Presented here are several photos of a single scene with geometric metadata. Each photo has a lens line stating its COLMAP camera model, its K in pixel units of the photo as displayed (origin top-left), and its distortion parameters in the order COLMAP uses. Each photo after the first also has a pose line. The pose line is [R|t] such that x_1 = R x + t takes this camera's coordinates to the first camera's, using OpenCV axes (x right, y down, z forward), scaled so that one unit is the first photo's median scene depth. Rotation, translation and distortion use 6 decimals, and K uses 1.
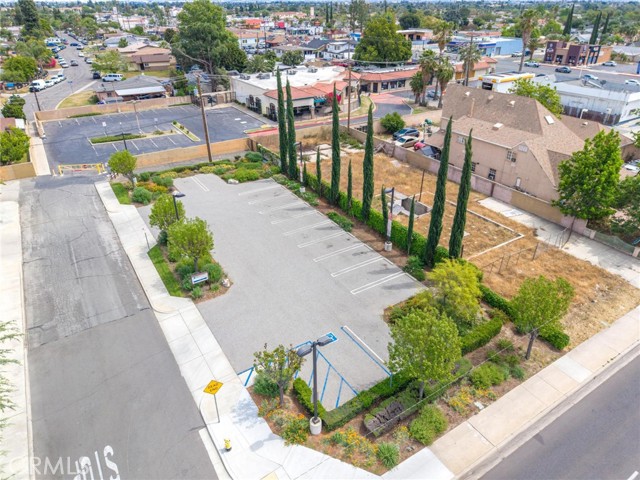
lens RADIAL K [[429.6, 0, 320.0], [0, 429.6, 240.0], [0, 0, 1]] dist [0.010573, -0.004819]
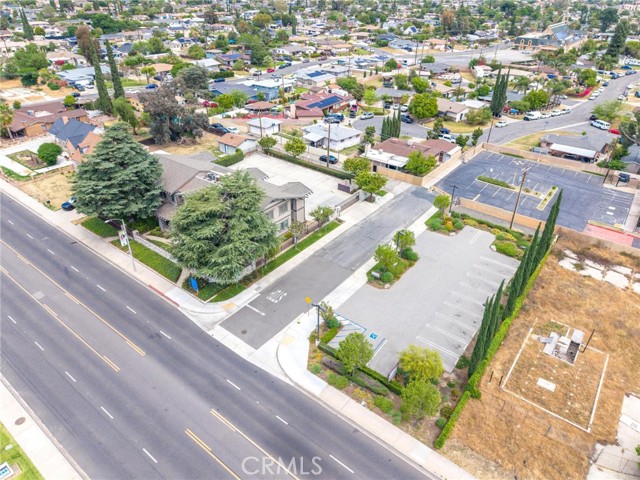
lens RADIAL K [[429.6, 0, 320.0], [0, 429.6, 240.0], [0, 0, 1]] dist [0.010573, -0.004819]
pose [[0.344336, 0.496442, -0.796855, 0.683014], [-0.473827, 0.824627, 0.308995, -0.323017], [0.810507, 0.271173, 0.519176, -0.142081]]
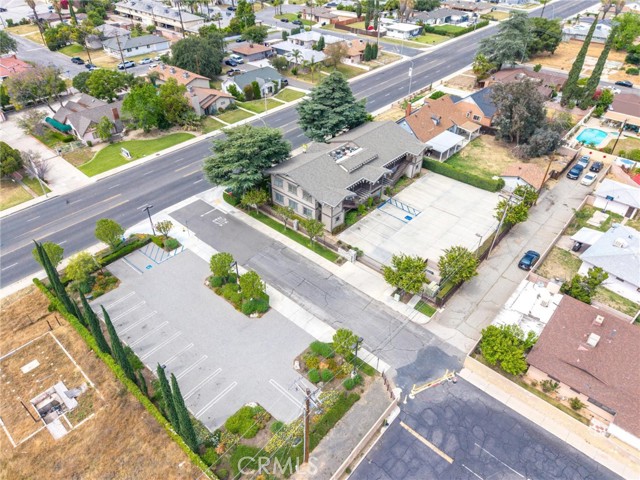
lens RADIAL K [[429.6, 0, 320.0], [0, 429.6, 240.0], [0, 0, 1]] dist [0.010573, -0.004819]
pose [[-0.961042, 0.163982, -0.222504, -0.203452], [-0.141371, 0.400122, 0.905493, -1.122048], [0.237513, 0.901672, -0.361352, 1.075596]]
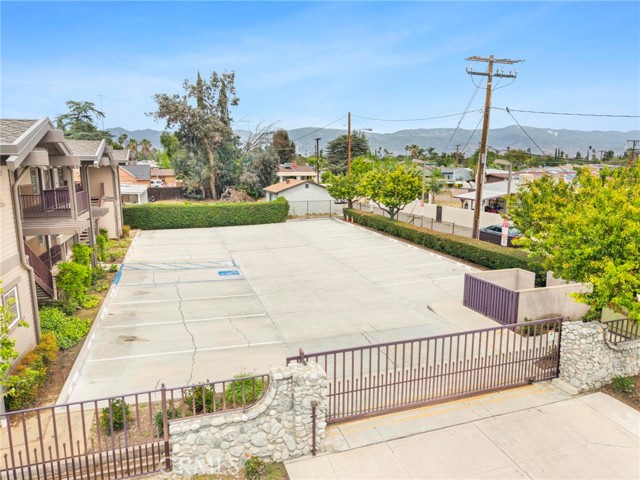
lens RADIAL K [[429.6, 0, 320.0], [0, 429.6, 240.0], [0, 0, 1]] dist [0.010573, -0.004819]
pose [[-0.230767, 0.171154, -0.957837, -0.410544], [-0.485875, 0.832619, 0.265839, -0.072905], [0.843014, 0.526736, -0.108982, 0.668123]]
